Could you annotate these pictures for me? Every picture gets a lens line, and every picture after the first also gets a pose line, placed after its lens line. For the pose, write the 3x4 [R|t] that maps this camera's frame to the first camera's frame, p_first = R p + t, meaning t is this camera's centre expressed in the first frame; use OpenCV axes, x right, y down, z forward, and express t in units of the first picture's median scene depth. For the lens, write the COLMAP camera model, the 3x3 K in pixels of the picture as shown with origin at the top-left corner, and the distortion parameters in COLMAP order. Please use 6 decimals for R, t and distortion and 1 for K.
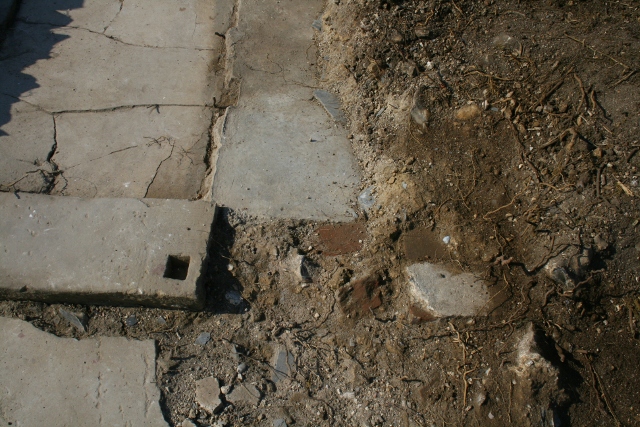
lens RADIAL K [[855.4, 0, 320.0], [0, 855.4, 213.5], [0, 0, 1]] dist [-0.015286, -0.040221]
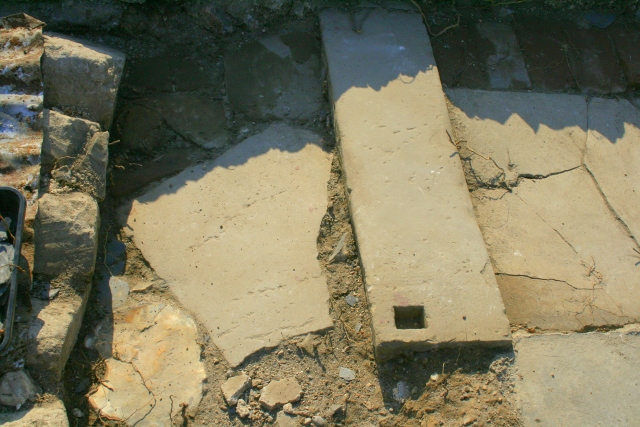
lens RADIAL K [[855.4, 0, 320.0], [0, 855.4, 213.5], [0, 0, 1]] dist [-0.015286, -0.040221]
pose [[0.188070, 0.793941, -0.578176, 0.235369], [-0.829805, 0.443363, 0.338899, -0.202104], [0.525408, 0.416037, 0.742199, 0.248051]]
